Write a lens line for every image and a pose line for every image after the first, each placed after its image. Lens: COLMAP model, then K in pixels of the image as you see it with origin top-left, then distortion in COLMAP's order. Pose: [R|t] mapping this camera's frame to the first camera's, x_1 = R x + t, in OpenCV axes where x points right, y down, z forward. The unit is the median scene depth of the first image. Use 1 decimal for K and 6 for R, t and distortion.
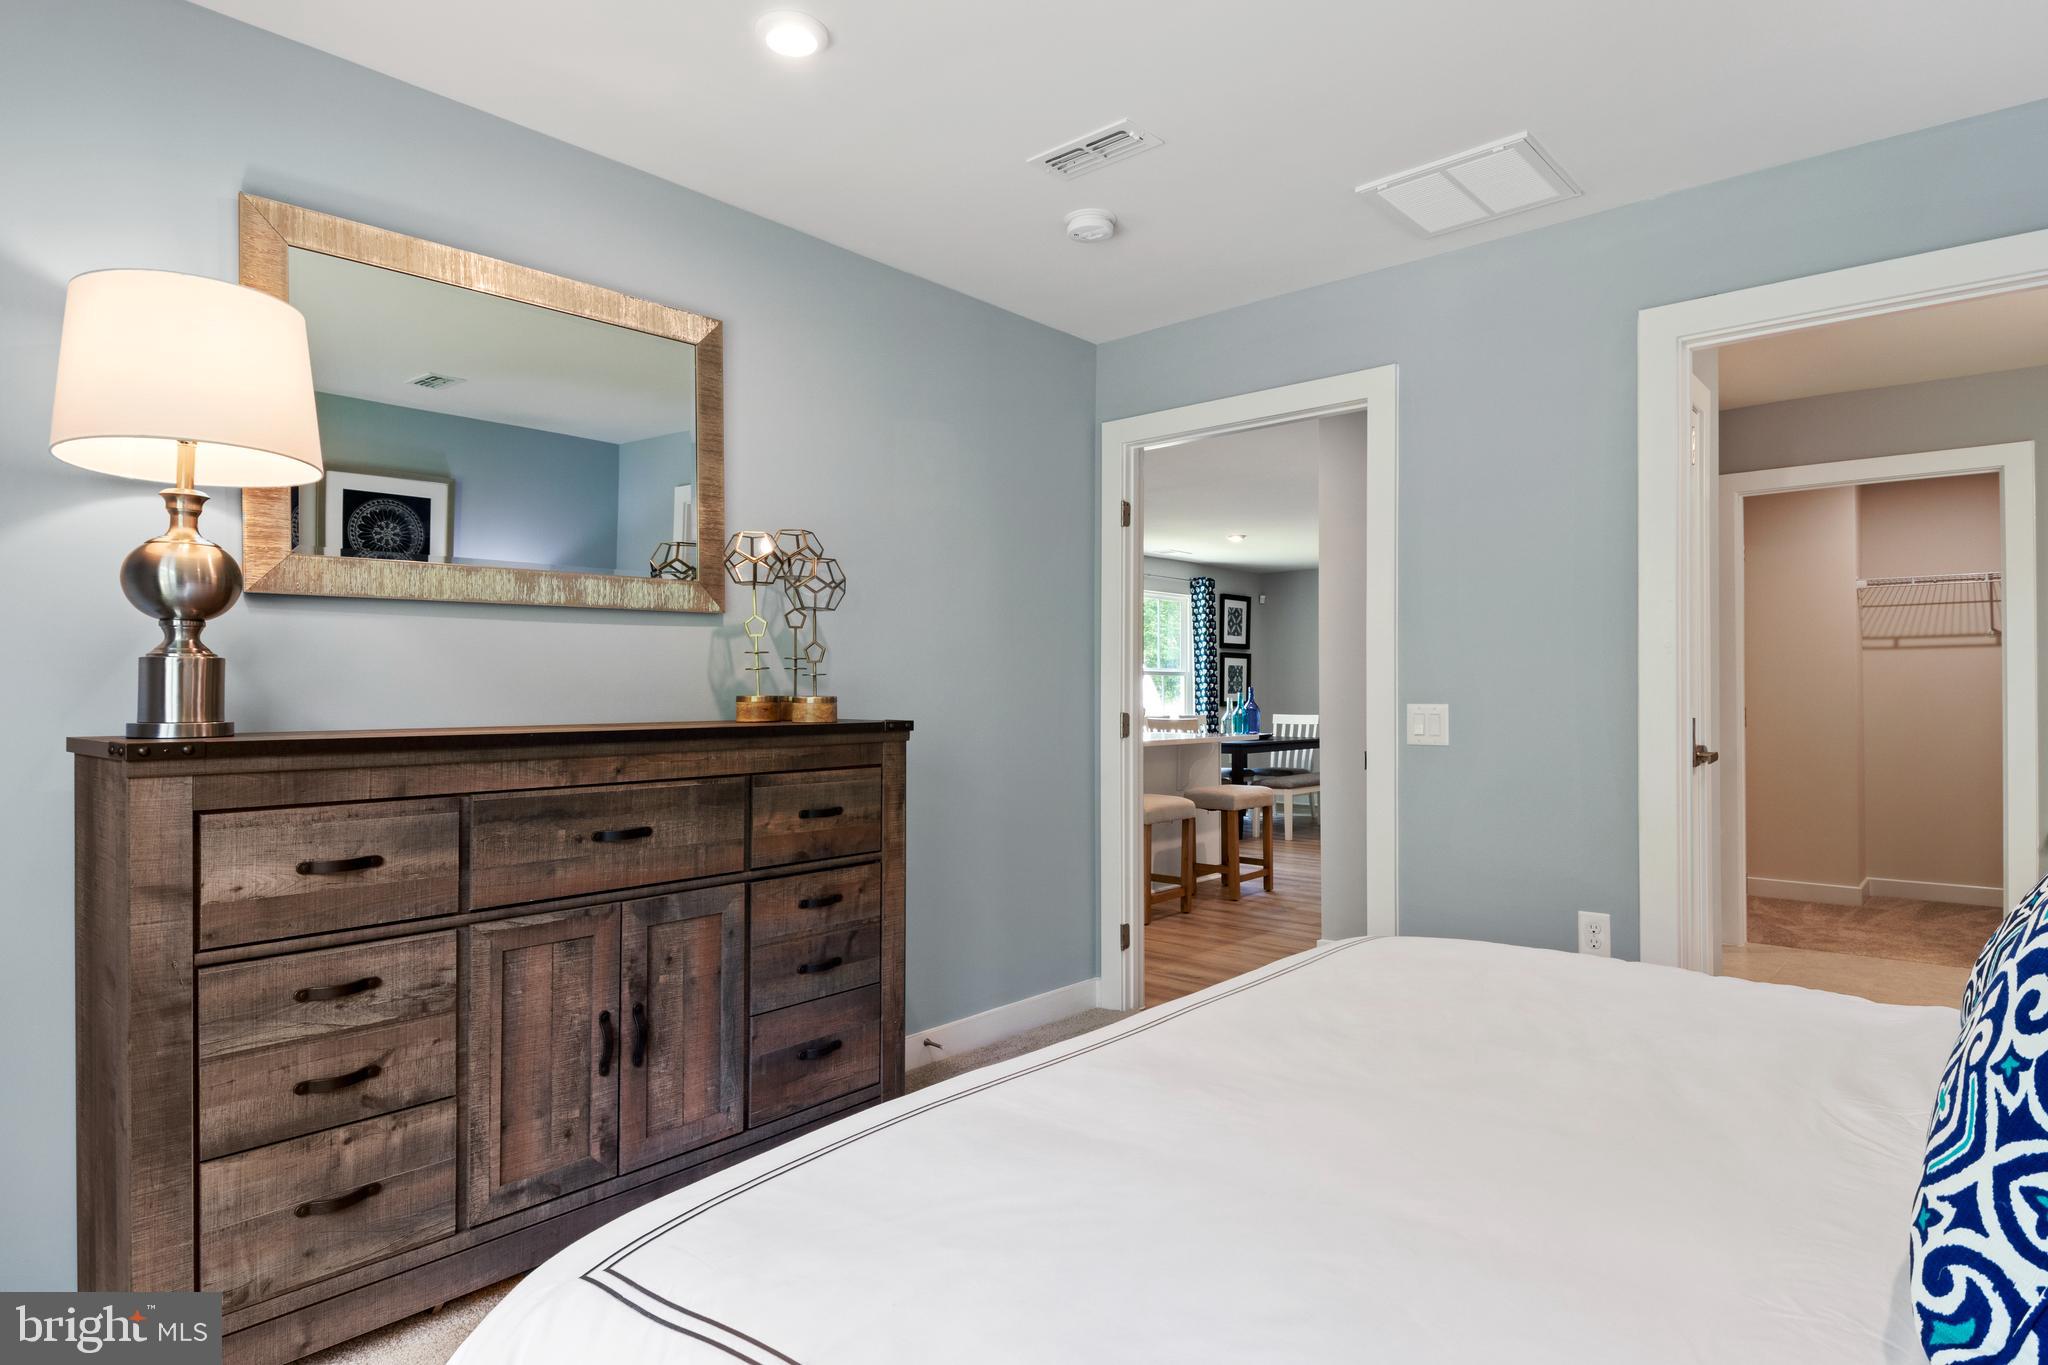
lens RADIAL K [[1127.3, 0, 1029.2], [0, 1127.3, 691.7], [0, 0, 1]] dist [0.022875, -0.002111]
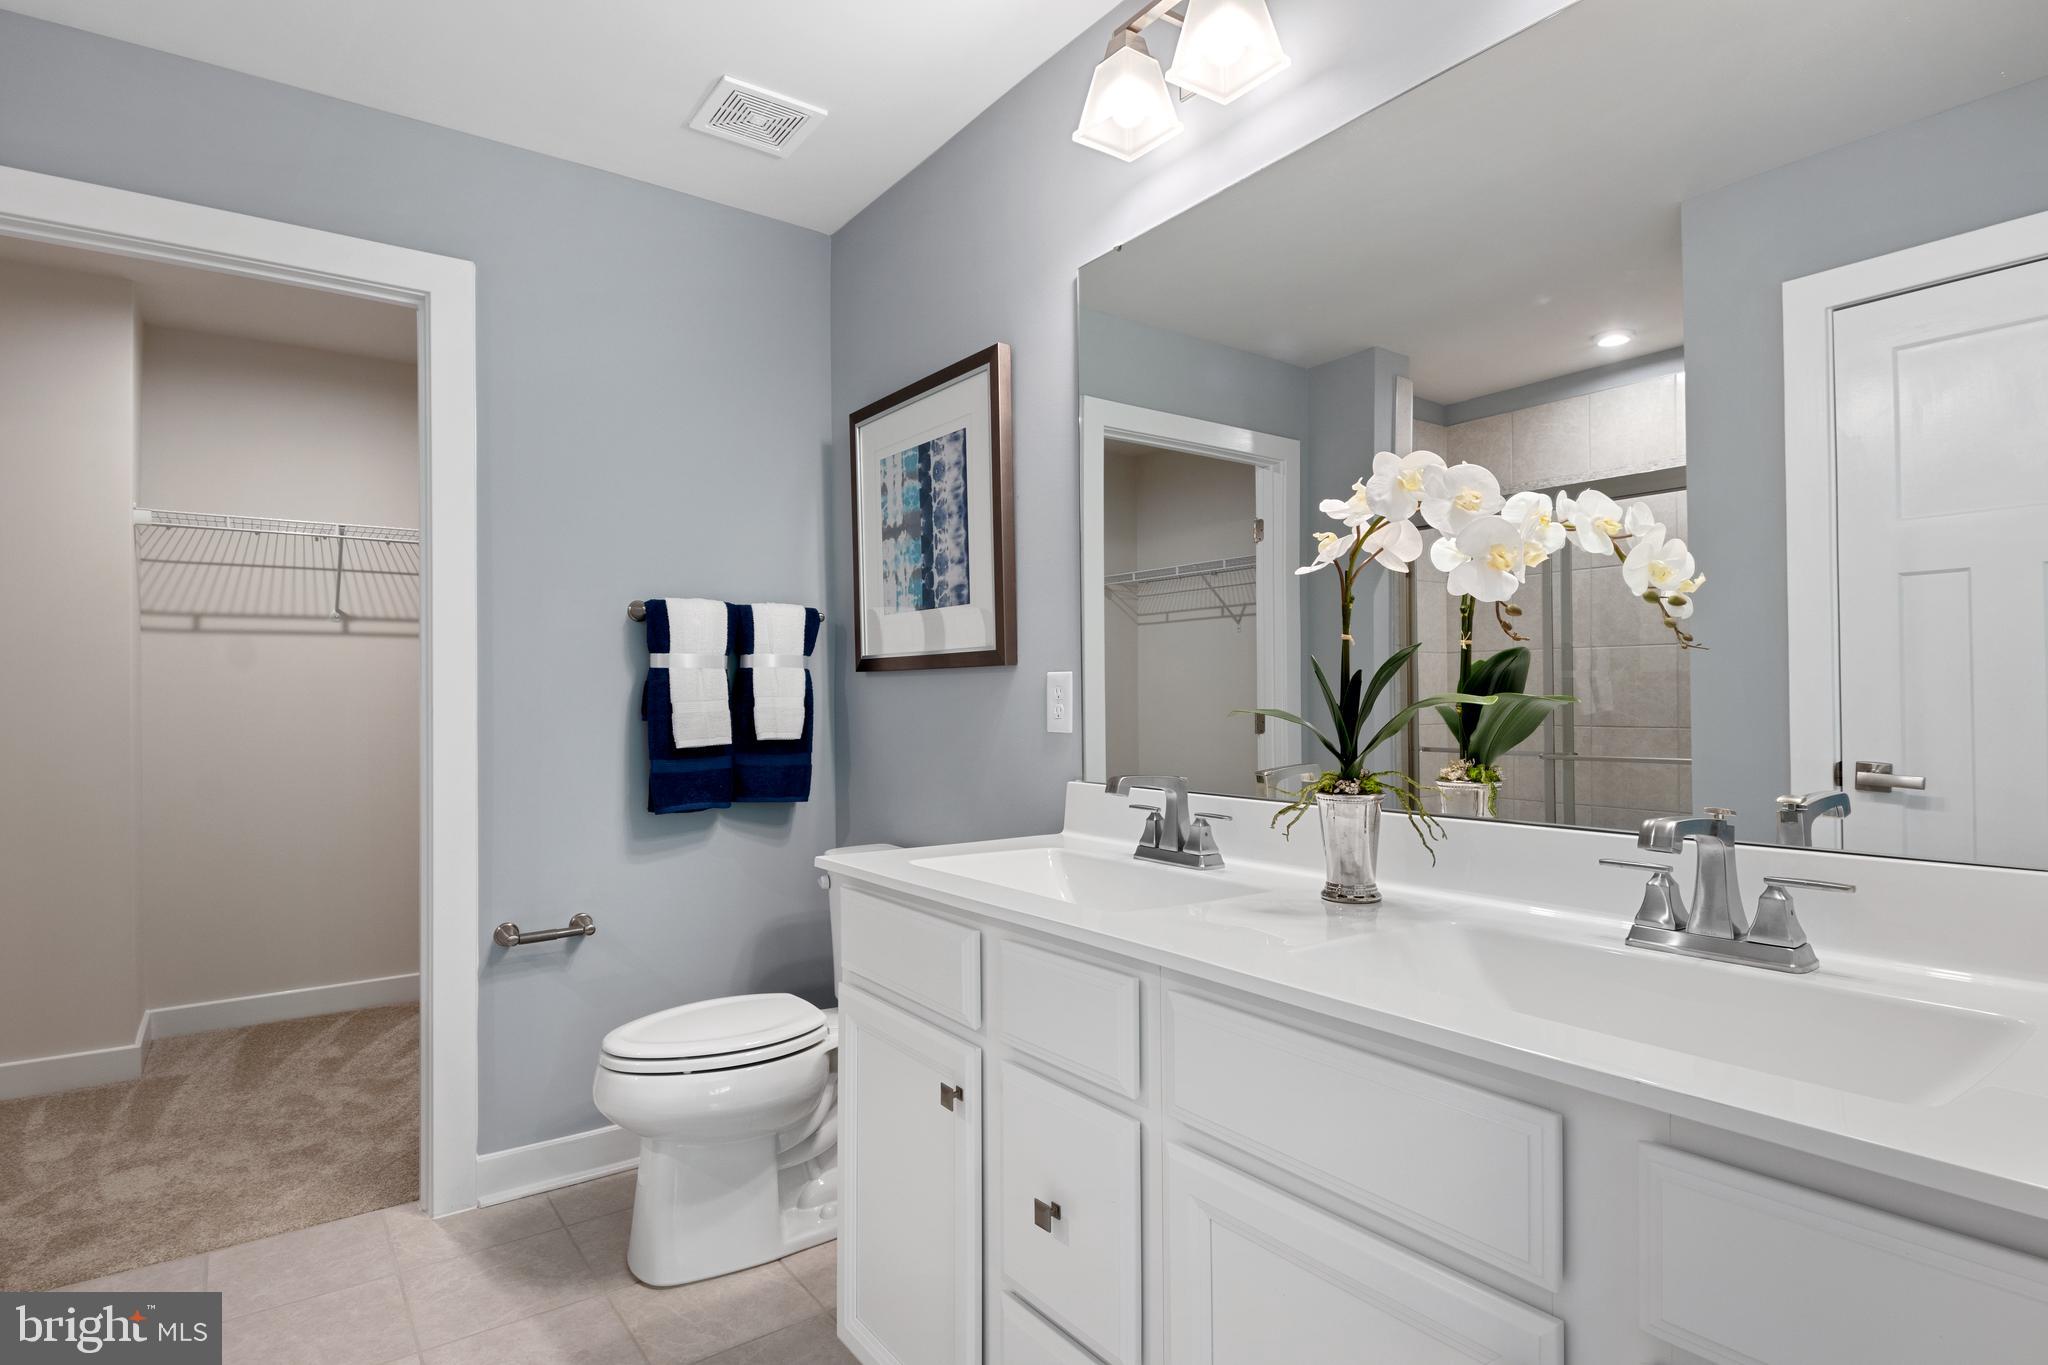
lens RADIAL K [[1066.7, 0, 1030.2], [0, 1066.7, 704.2], [0, 0, 1]] dist [0.005697, 0.000395]
pose [[0.225839, 0.005333, 0.974150, 0.291564], [-0.004836, 0.999979, -0.004353, 0.002469], [-0.974153, -0.003727, 0.225860, 0.423466]]
